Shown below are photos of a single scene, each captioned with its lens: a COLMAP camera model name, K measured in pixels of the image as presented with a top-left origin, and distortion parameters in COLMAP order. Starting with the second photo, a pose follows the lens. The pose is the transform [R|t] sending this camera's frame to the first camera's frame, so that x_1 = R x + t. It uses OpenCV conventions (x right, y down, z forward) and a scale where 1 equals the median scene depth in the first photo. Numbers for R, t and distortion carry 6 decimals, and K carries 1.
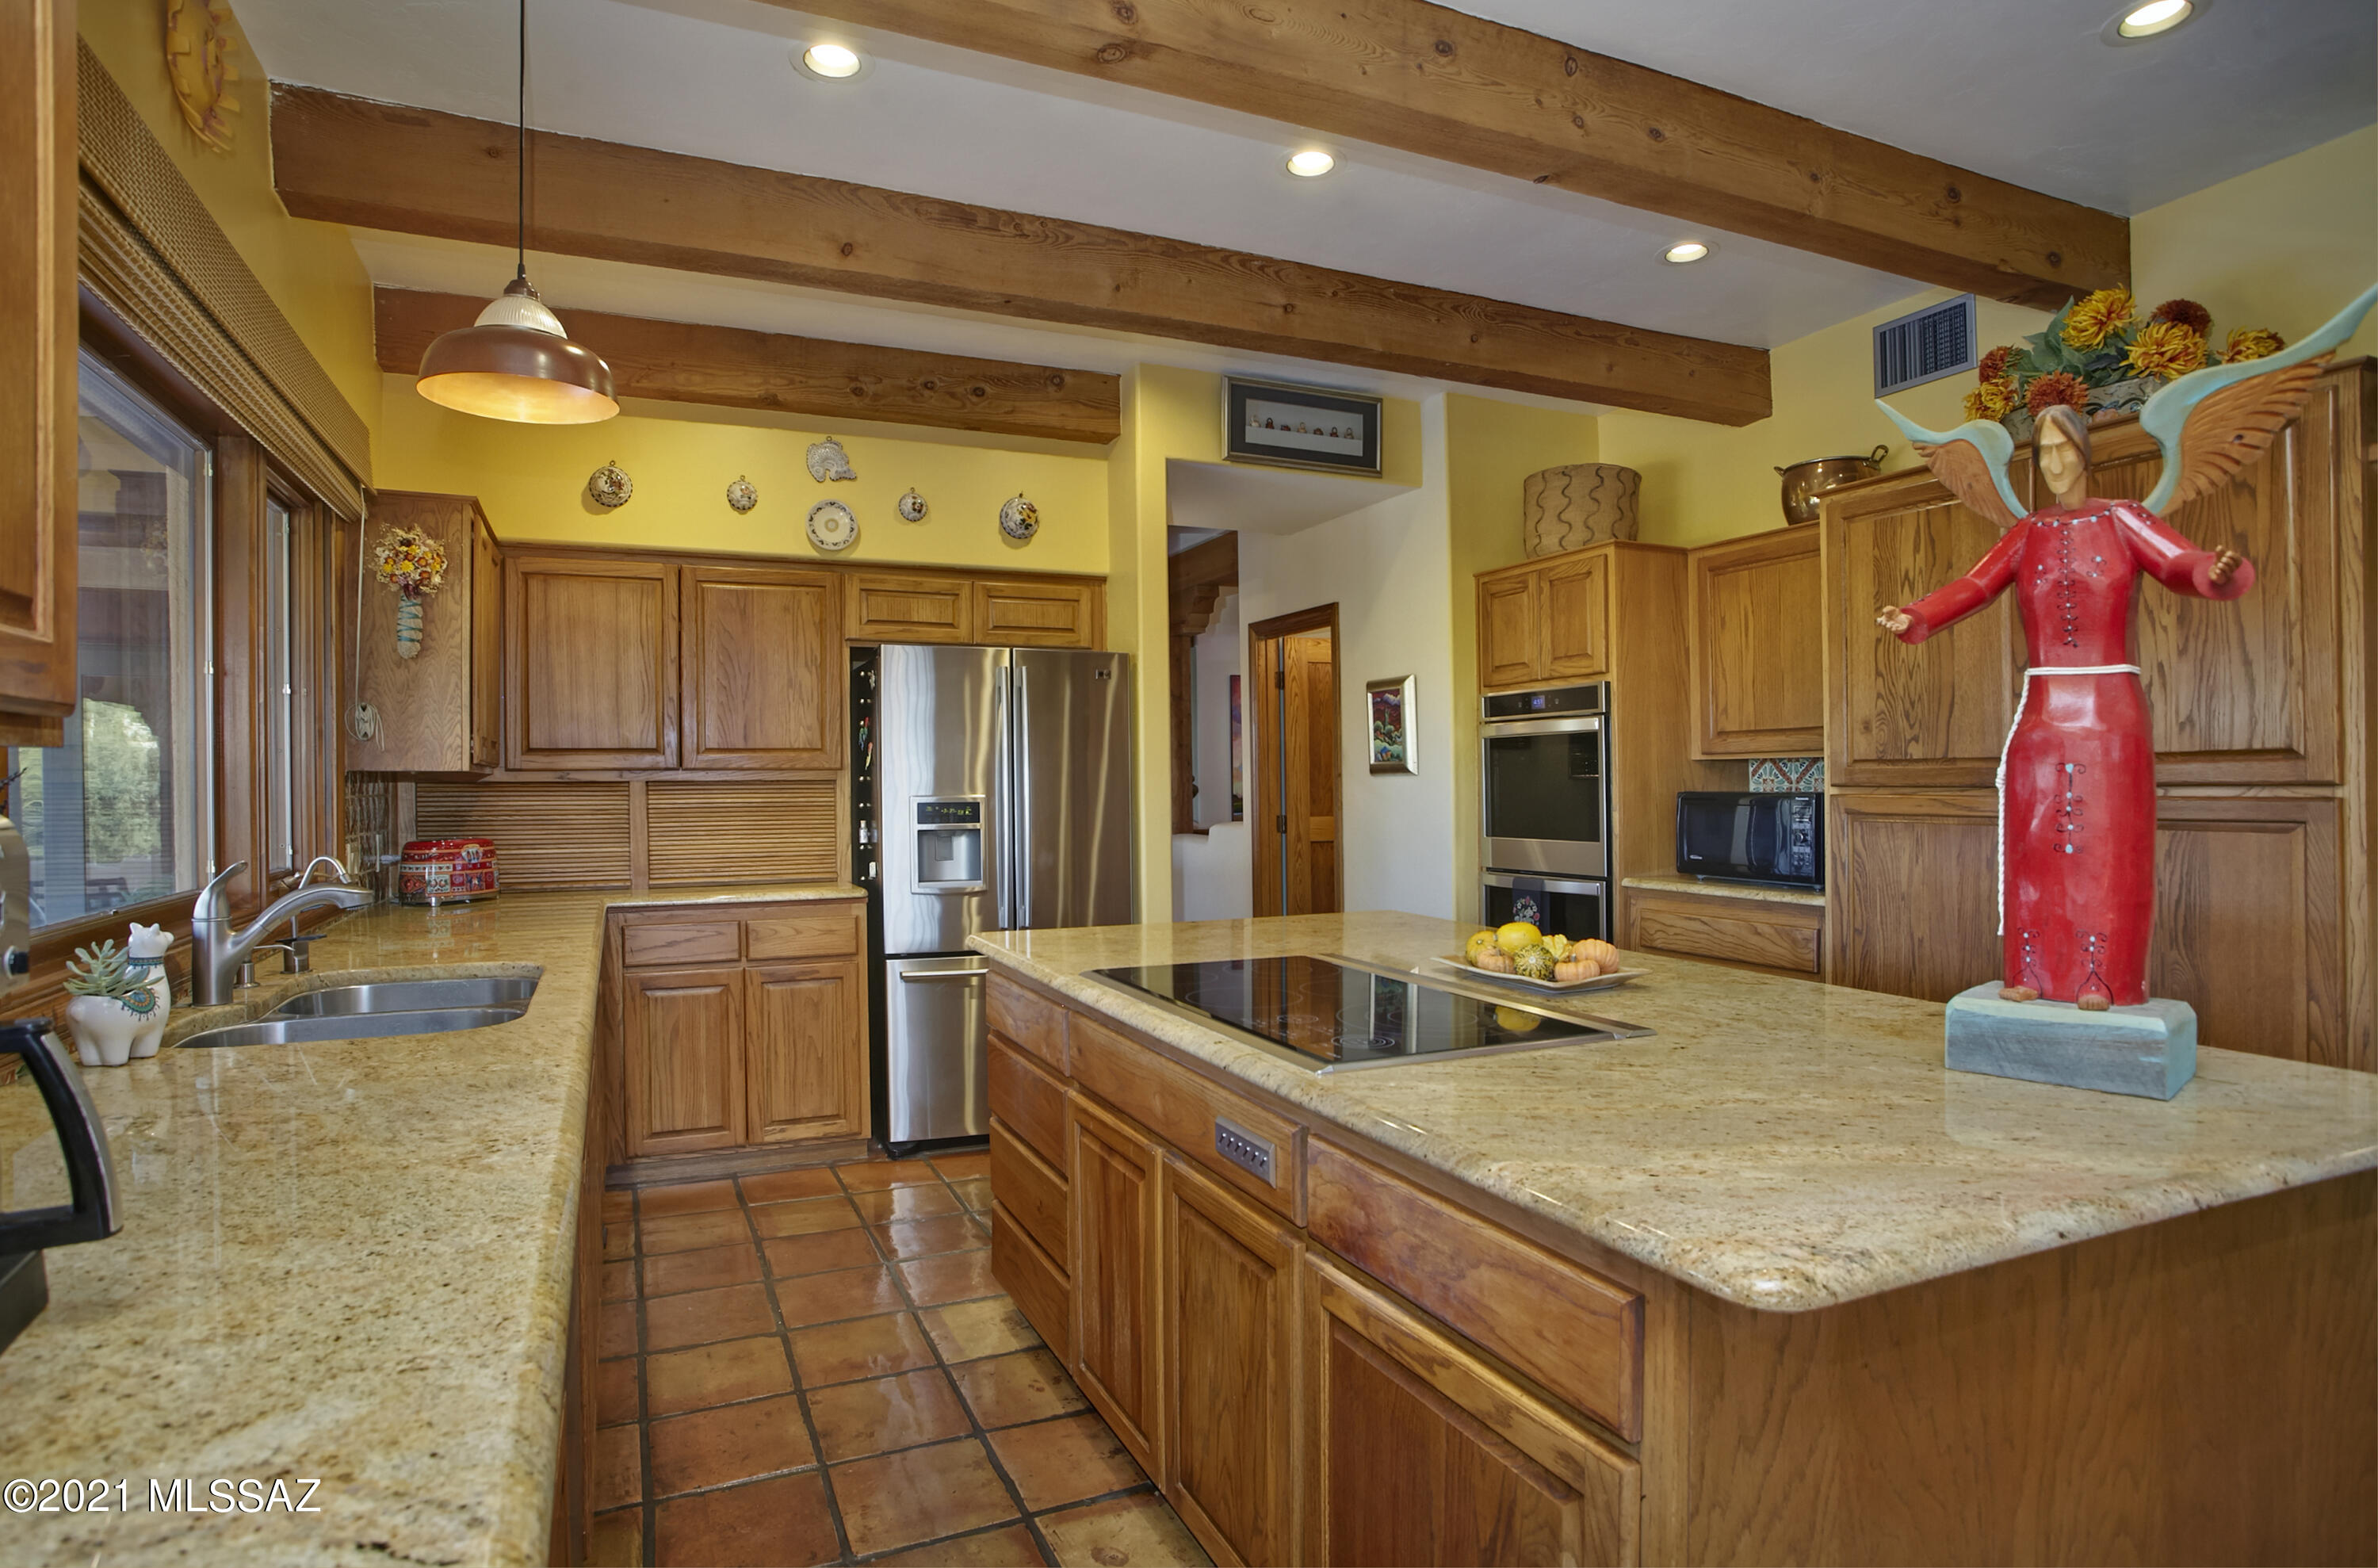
lens RADIAL K [[1240.8, 0, 1128.2], [0, 1240.8, 779.7], [0, 0, 1]] dist [-0.044346, 0.013788]
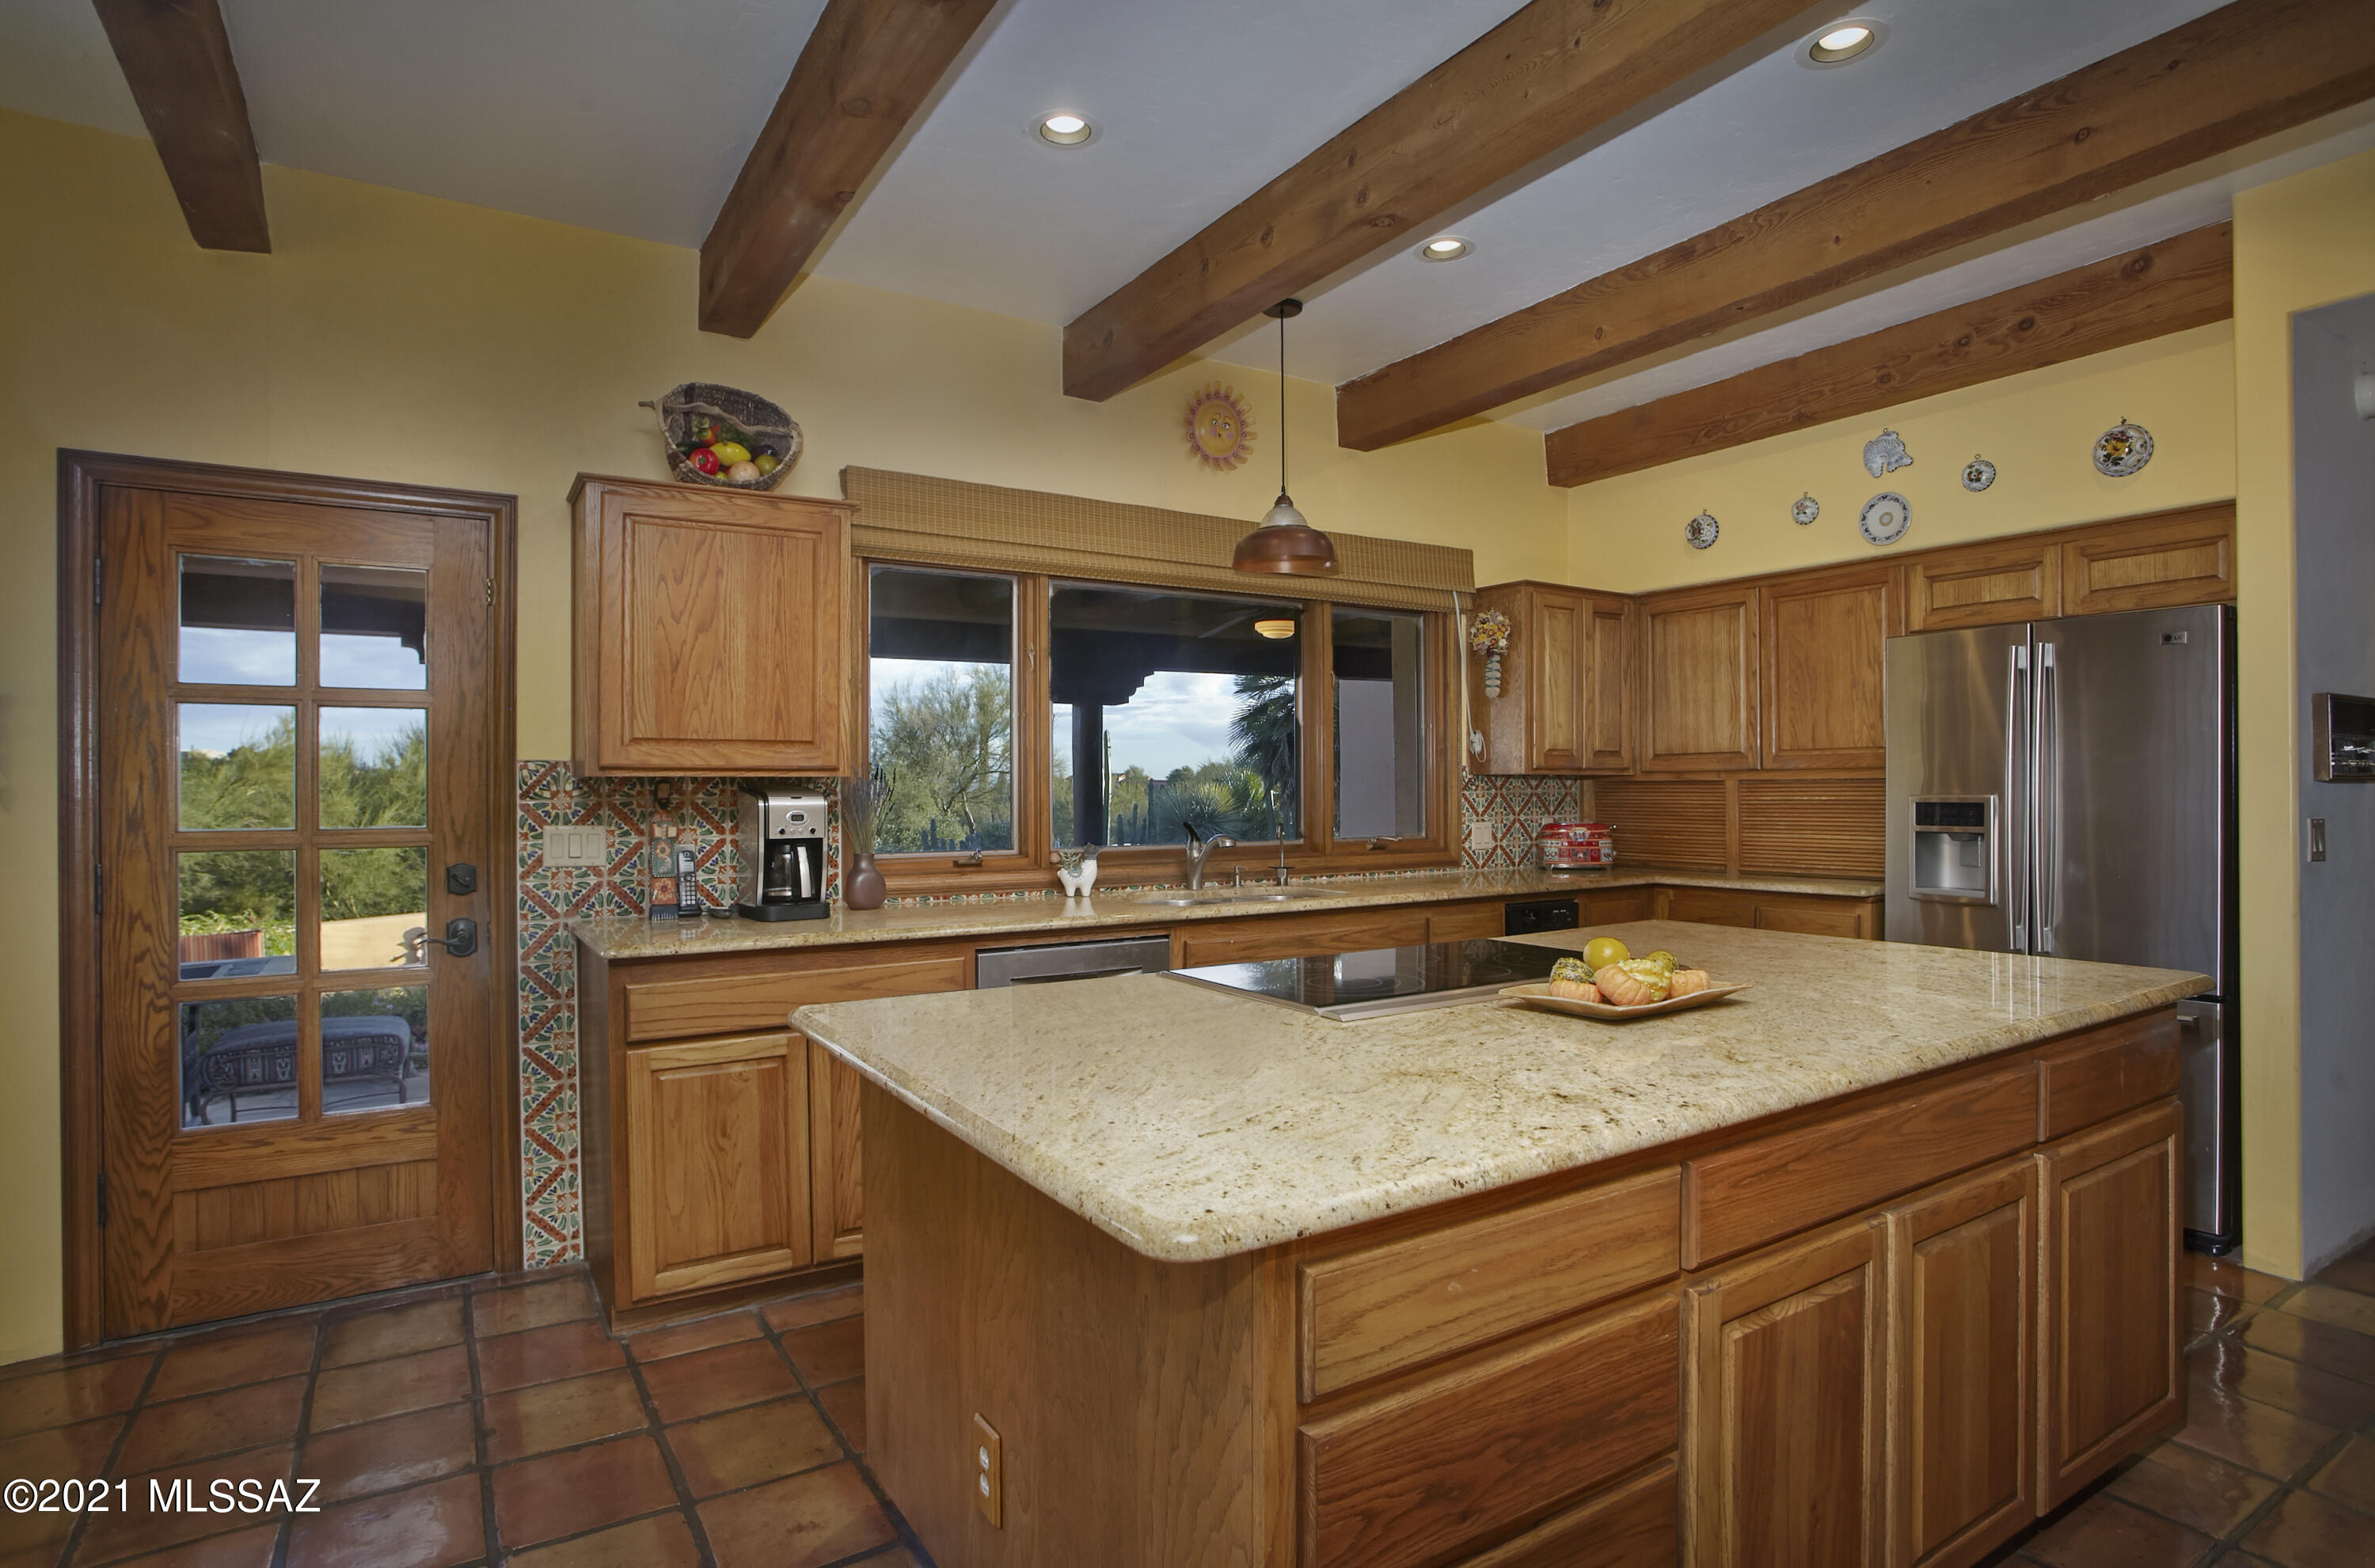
lens RADIAL K [[1239.0, 0, 1182.7], [0, 1239.0, 788.6], [0, 0, 1]] dist [-0.044346, 0.013788]
pose [[0.158528, 0.003355, -0.987349, 1.129767], [0.006432, 0.999969, 0.004431, 0.000420], [0.987333, -0.007053, 0.158502, 0.528311]]
